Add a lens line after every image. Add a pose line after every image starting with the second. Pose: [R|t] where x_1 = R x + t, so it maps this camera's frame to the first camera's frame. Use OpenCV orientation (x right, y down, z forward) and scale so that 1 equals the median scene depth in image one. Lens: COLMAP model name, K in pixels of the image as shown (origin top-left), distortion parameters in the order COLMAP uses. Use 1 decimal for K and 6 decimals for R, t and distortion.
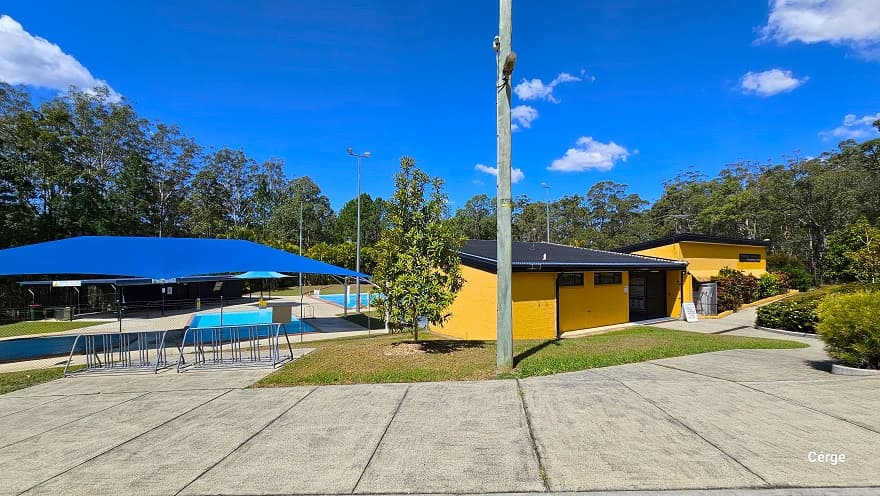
lens RADIAL K [[360.4, 0, 441.1], [0, 360.4, 255.7], [0, 0, 1]] dist [0.001866, -0.000376]
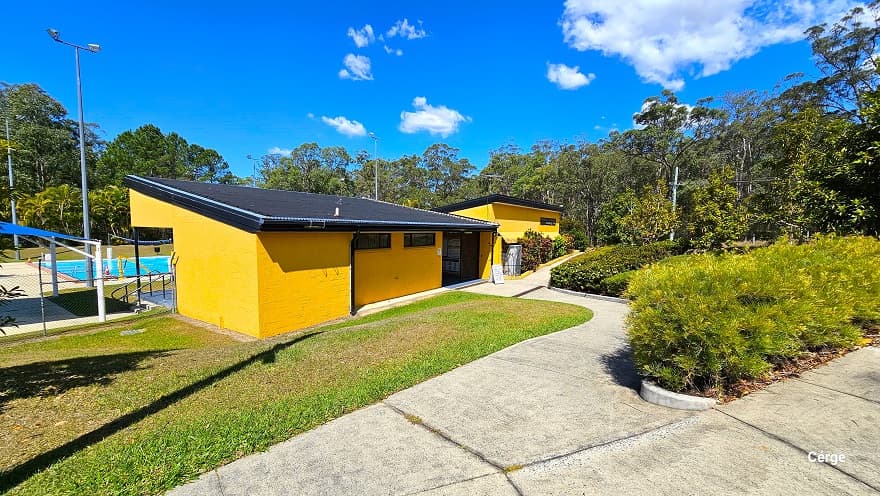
lens RADIAL K [[360.4, 0, 440.1], [0, 360.4, 250.4], [0, 0, 1]] dist [0.001866, -0.000376]
pose [[0.913645, -0.006477, 0.406462, 0.128750], [-0.032932, 0.995407, 0.089886, 0.006647], [-0.405178, -0.095509, 0.909235, 0.151077]]
